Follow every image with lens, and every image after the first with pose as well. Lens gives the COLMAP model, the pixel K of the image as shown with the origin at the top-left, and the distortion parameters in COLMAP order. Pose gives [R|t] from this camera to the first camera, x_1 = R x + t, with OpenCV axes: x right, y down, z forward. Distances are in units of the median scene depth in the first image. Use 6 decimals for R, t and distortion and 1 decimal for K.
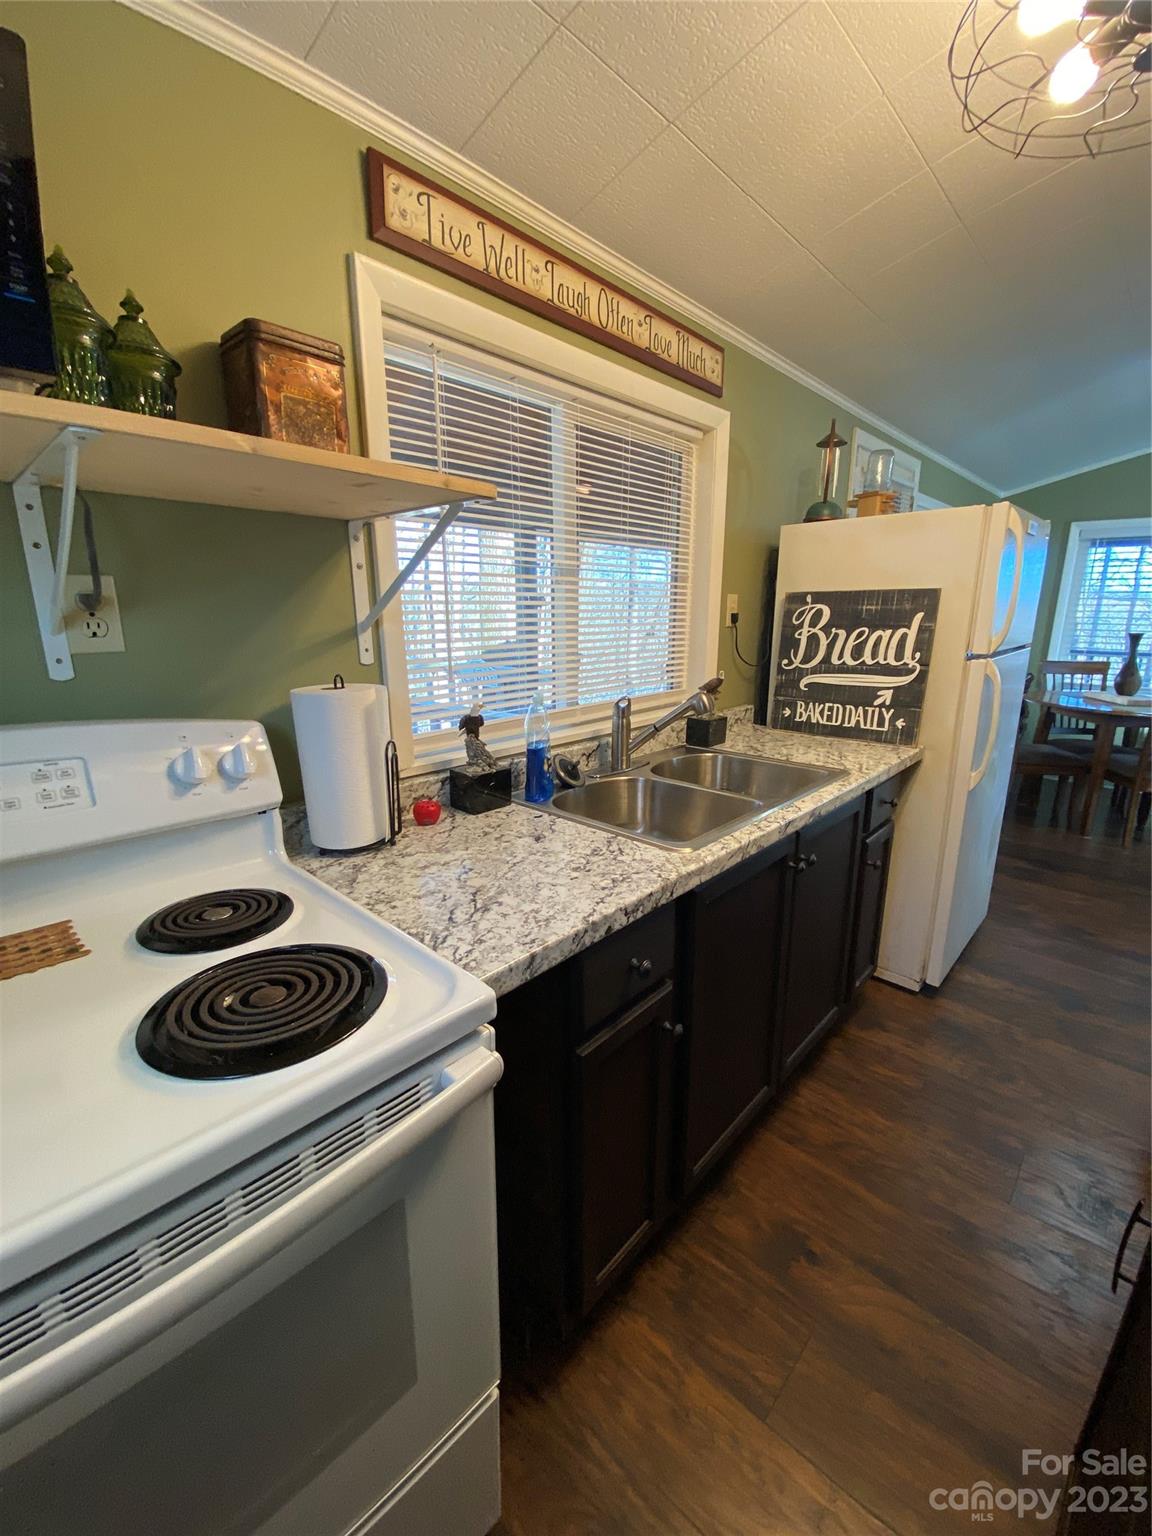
lens RADIAL K [[620.8, 0, 574.7], [0, 620.8, 768.9], [0, 0, 1]] dist [0.014854, -0.016206]
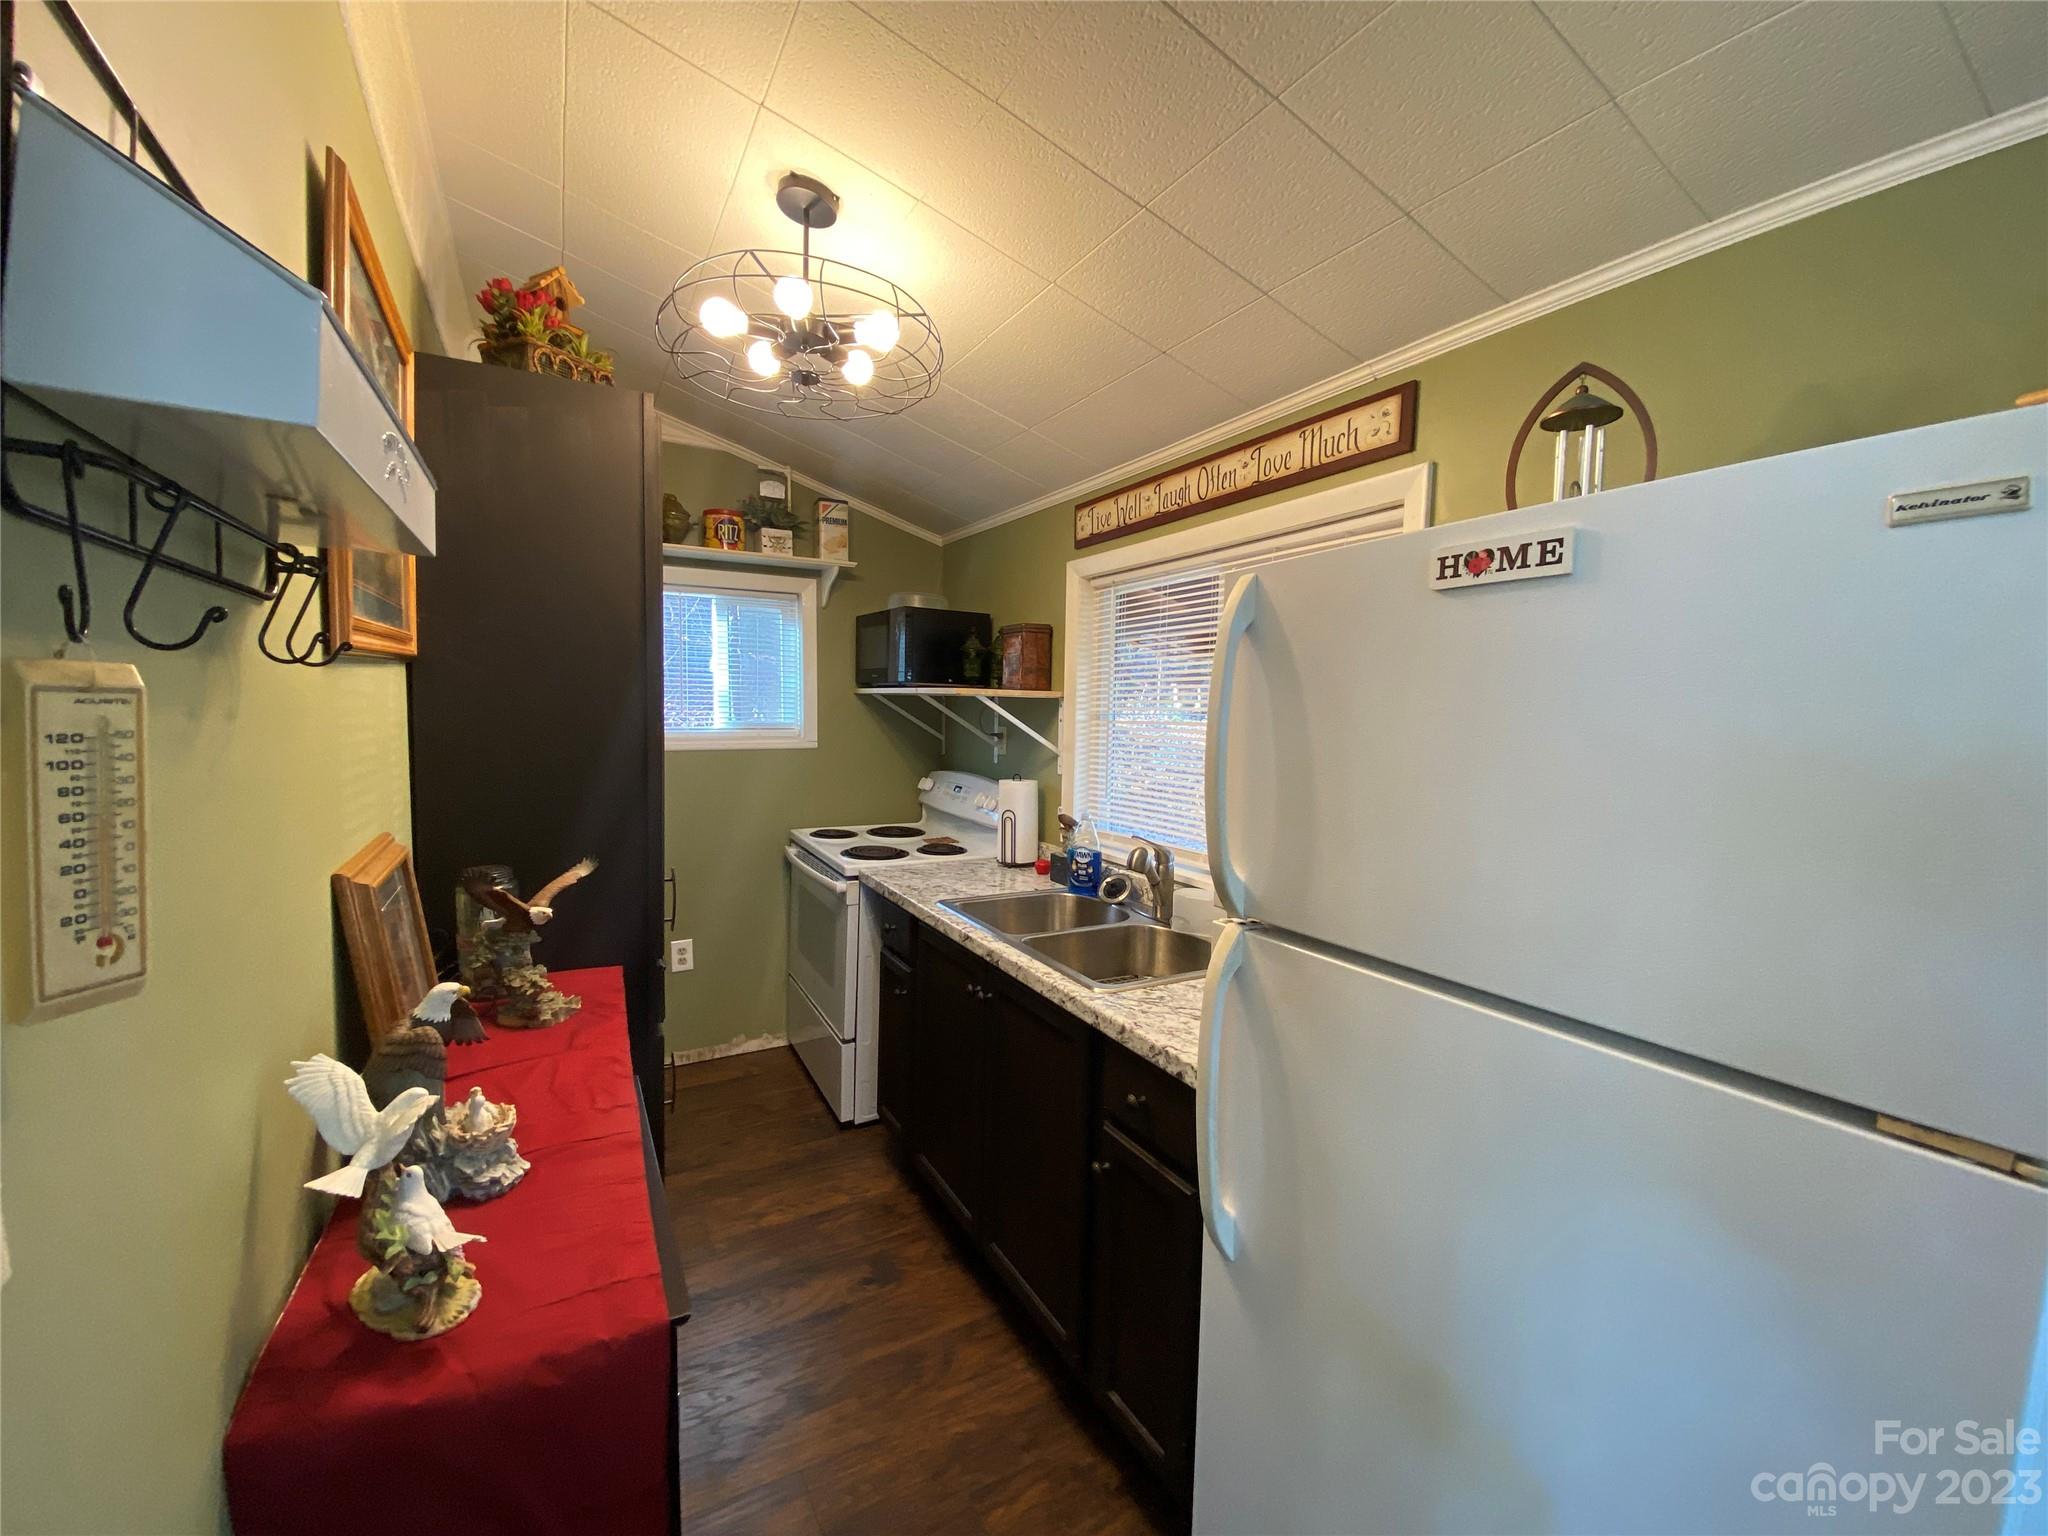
lens RADIAL K [[827.7, 0, 1031.8], [0, 827.7, 766.7], [0, 0, 1]] dist [0.014854, -0.016206]
pose [[-0.287181, 0.062506, -0.955835, 1.673323], [-0.258717, 0.955720, 0.140230, -0.437720], [0.922276, 0.287562, -0.258293, 1.359562]]
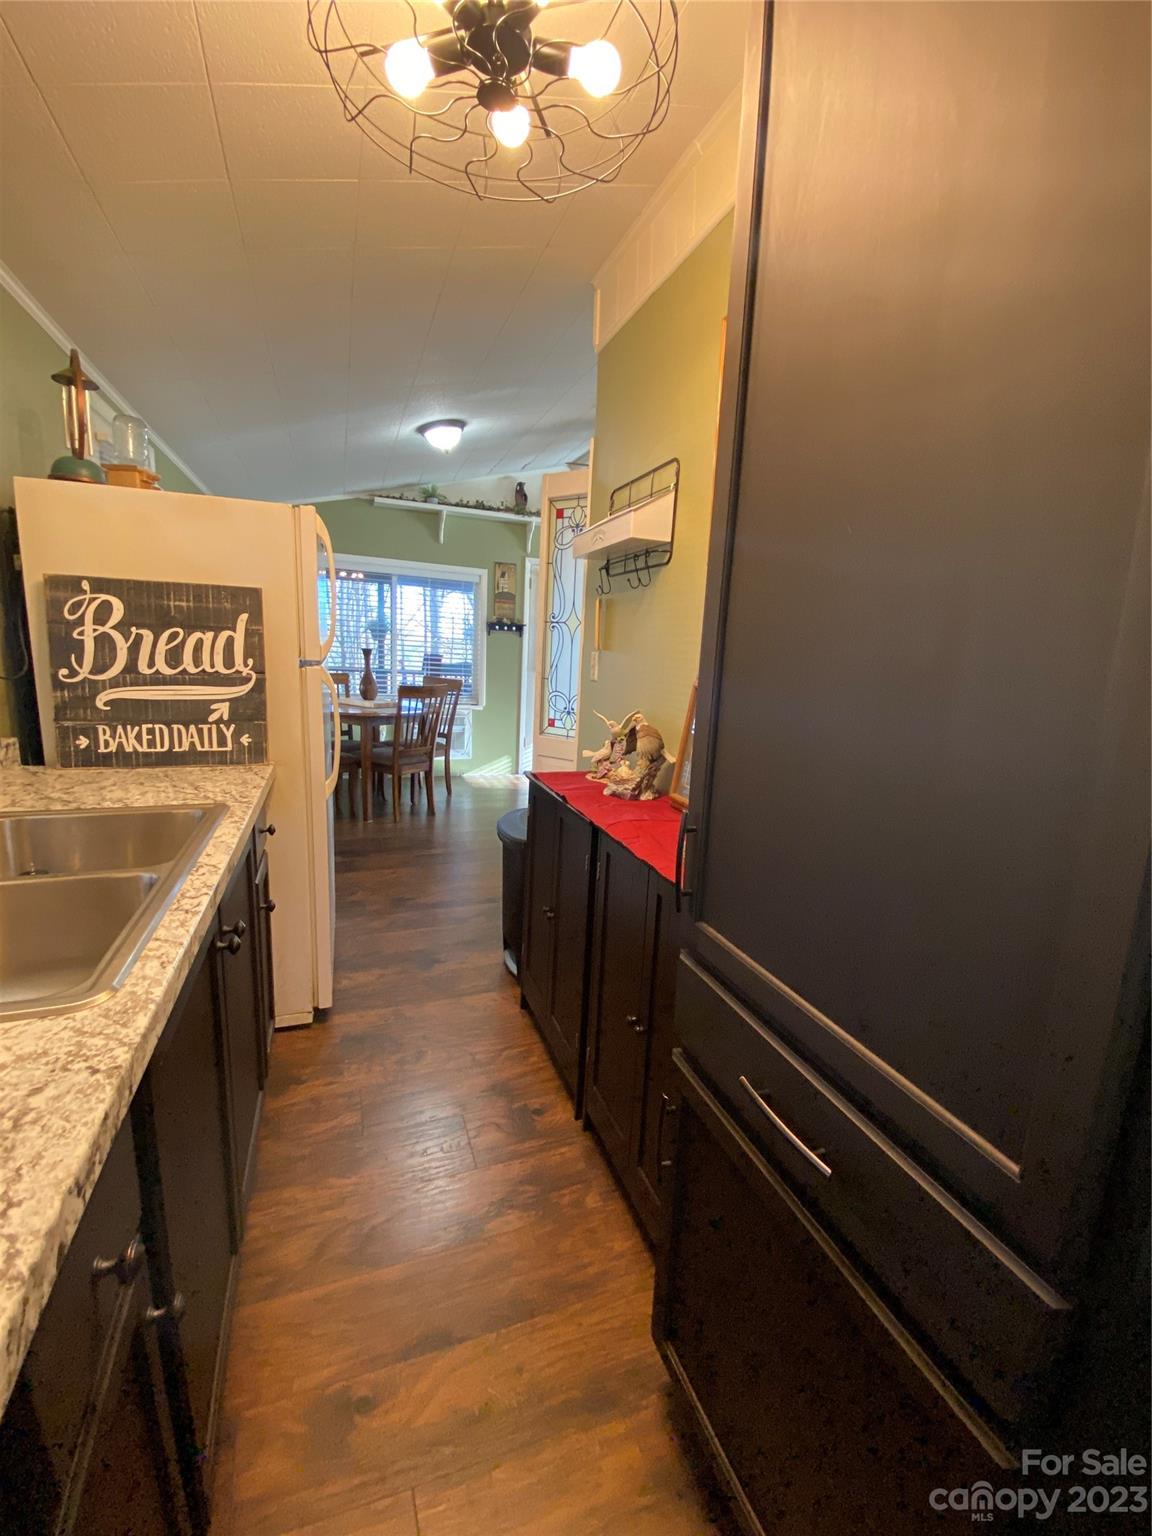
lens RADIAL K [[620.8, 0, 577.6], [0, 620.8, 768.6], [0, 0, 1]] dist [0.014854, -0.016206]
pose [[0.435334, -0.147734, 0.888065, -0.080499], [0.171538, 0.981983, 0.079270, -0.033219], [-0.883776, 0.117828, 0.452832, 0.290752]]
